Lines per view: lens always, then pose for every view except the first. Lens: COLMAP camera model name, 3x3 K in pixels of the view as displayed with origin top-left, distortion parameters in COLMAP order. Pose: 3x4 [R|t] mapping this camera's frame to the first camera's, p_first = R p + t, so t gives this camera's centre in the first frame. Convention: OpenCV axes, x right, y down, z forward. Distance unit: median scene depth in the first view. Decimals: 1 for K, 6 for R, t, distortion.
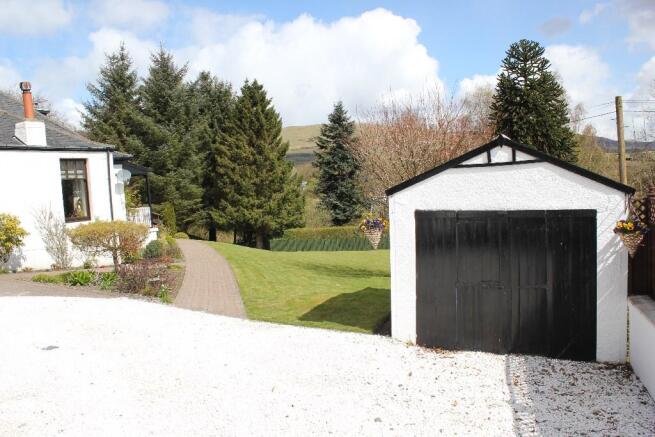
lens RADIAL K [[549.9, 0, 327.5], [0, 549.9, 218.5], [0, 0, 1]] dist [-0.105130, 0.000186]
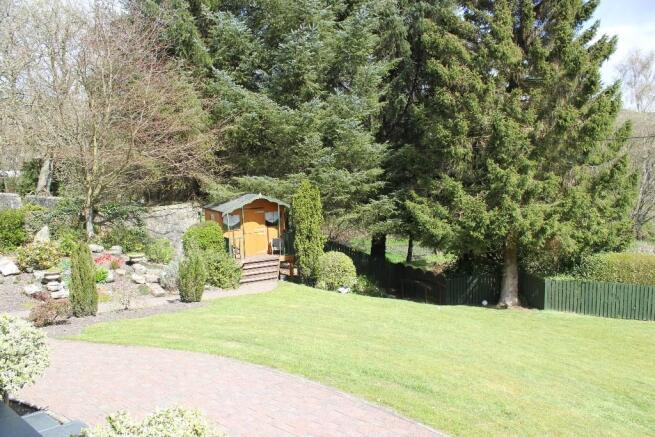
lens RADIAL K [[549.9, 0, 327.5], [0, 549.9, 218.5], [0, 0, 1]] dist [-0.105130, 0.000186]
pose [[0.988834, 0.054623, -0.138647, -0.215709], [-0.046799, 0.997156, 0.059074, -0.021437], [0.141479, -0.051926, 0.988578, 0.592362]]
